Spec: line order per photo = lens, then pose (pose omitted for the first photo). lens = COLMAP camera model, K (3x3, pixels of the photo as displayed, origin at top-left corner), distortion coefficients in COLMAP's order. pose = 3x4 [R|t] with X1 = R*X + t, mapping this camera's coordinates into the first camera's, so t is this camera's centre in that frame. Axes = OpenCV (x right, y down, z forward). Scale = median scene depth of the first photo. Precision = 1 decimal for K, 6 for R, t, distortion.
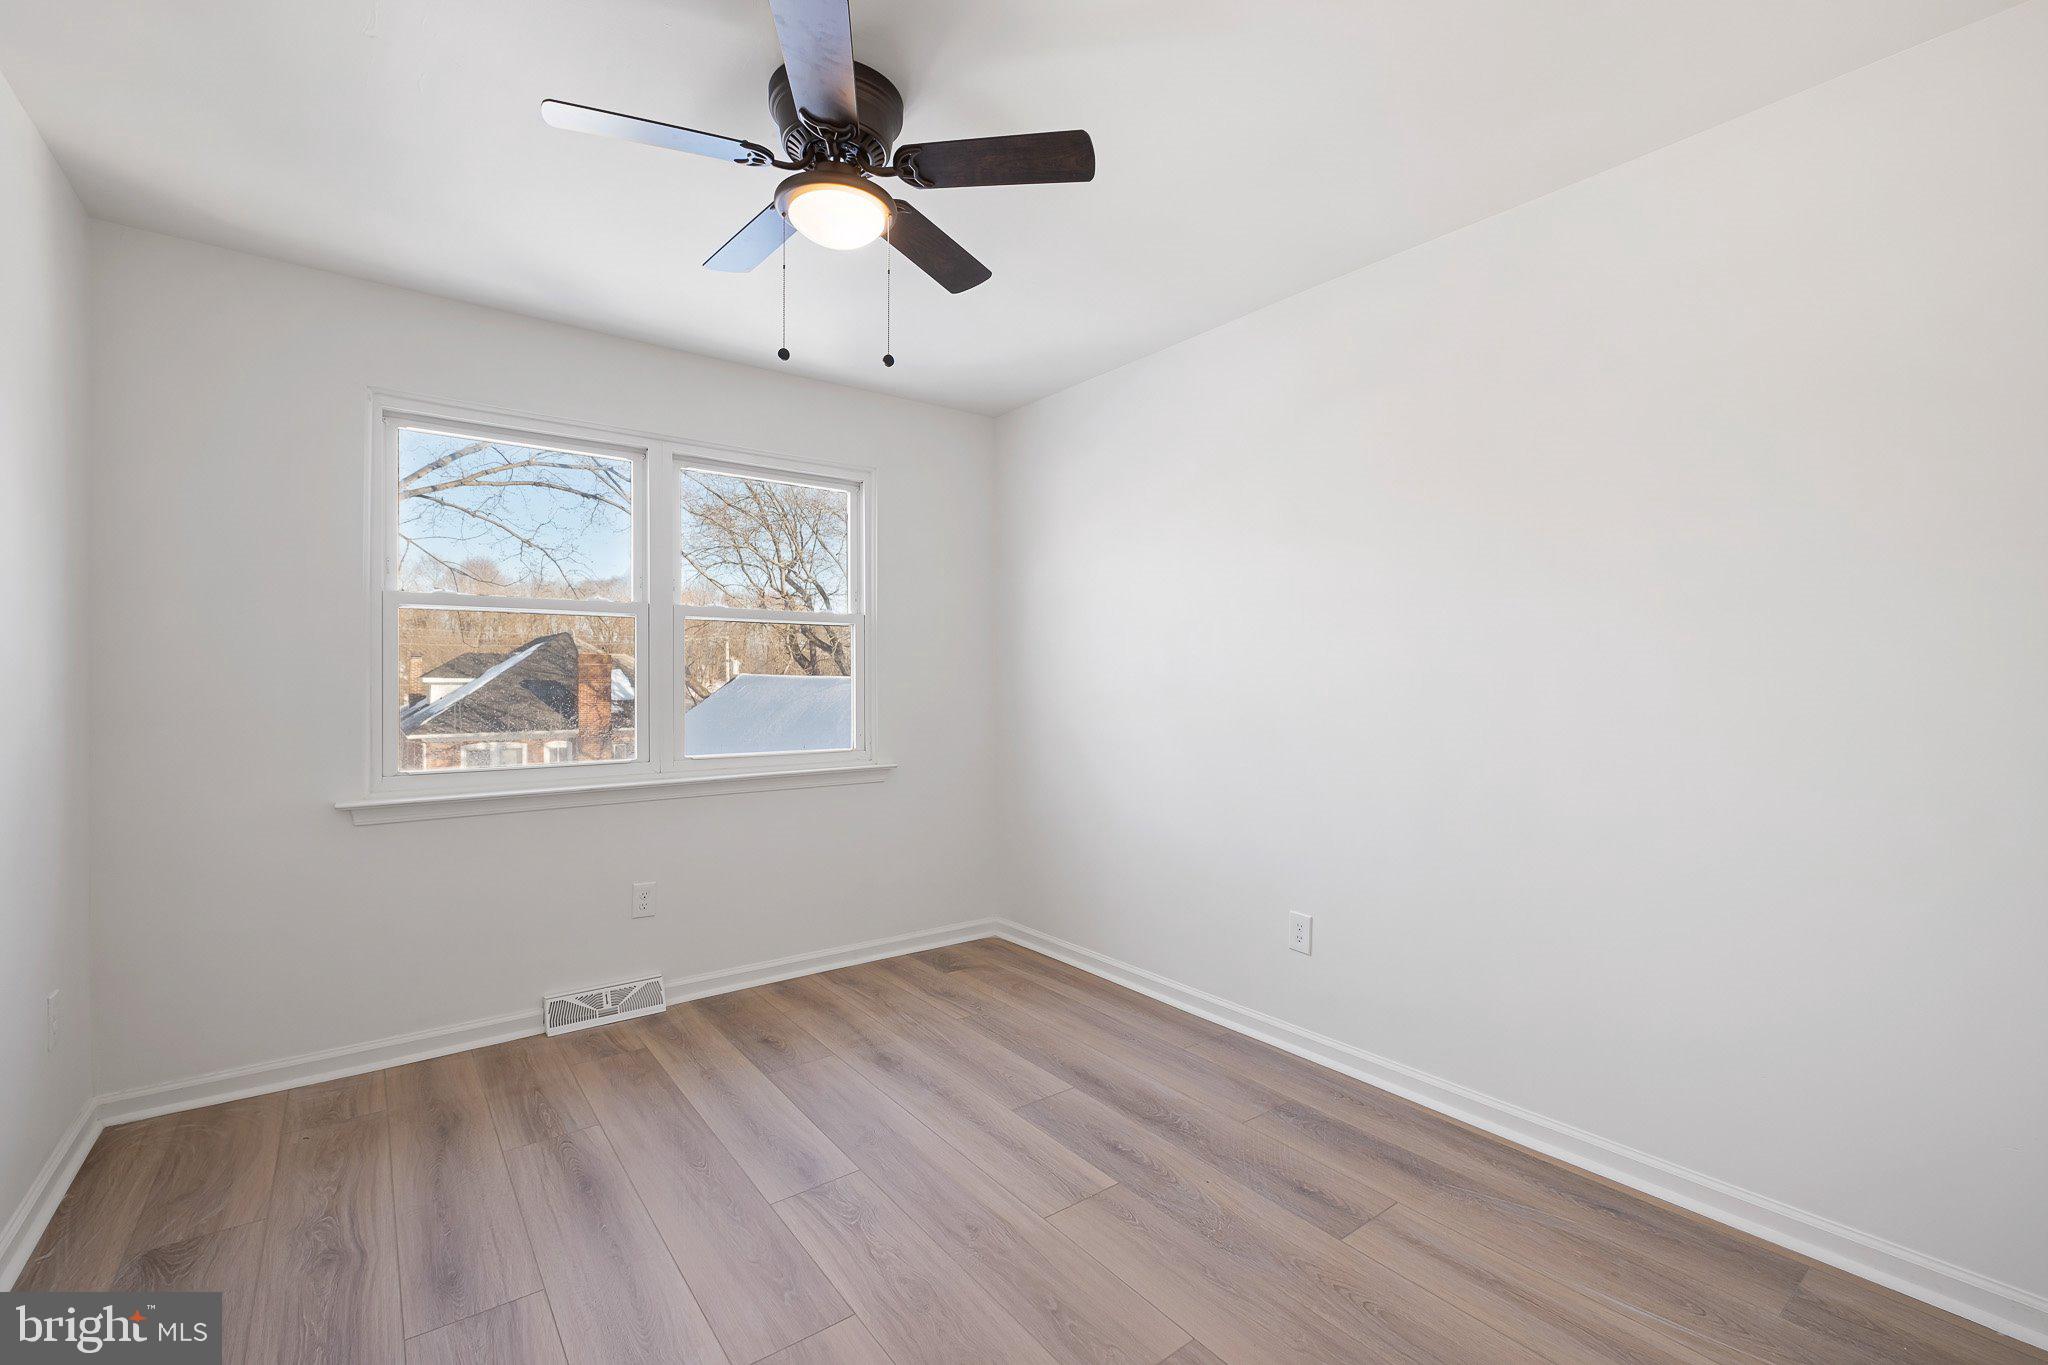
lens RADIAL K [[887.5, 0, 1029.0], [0, 887.5, 683.5], [0, 0, 1]] dist [-0.003623, -0.002070]
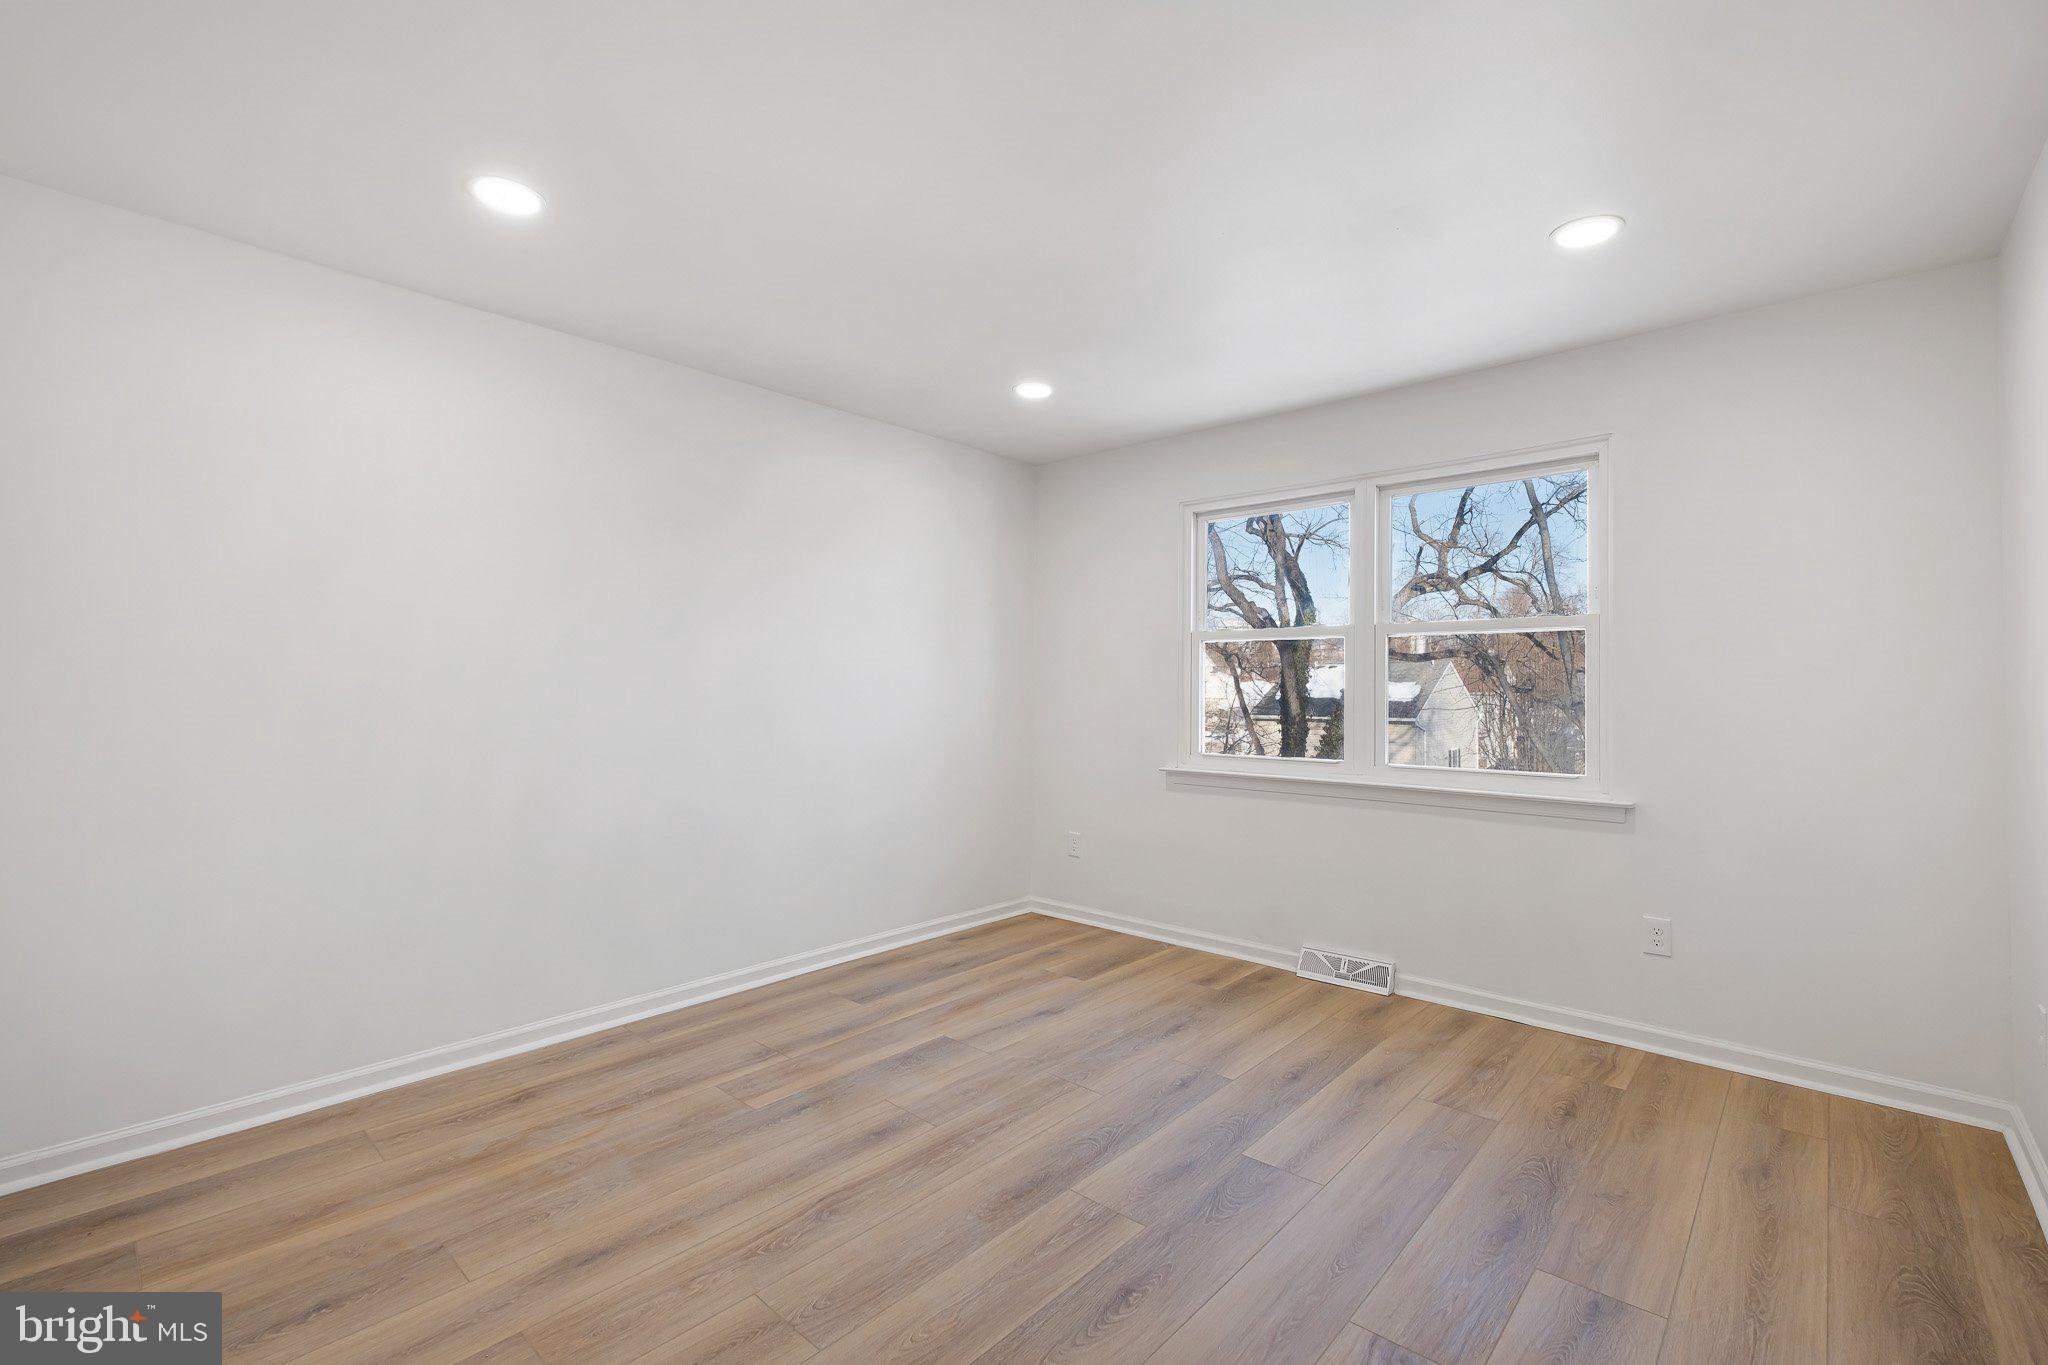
lens RADIAL K [[887.5, 0, 1028.6], [0, 887.5, 677.3], [0, 0, 1]] dist [-0.003623, -0.002070]
pose [[0.176407, -0.005614, -0.984301, 0.590665], [-0.008628, 0.999937, -0.007249, -0.010417], [0.984279, 0.009771, 0.176348, 0.376095]]
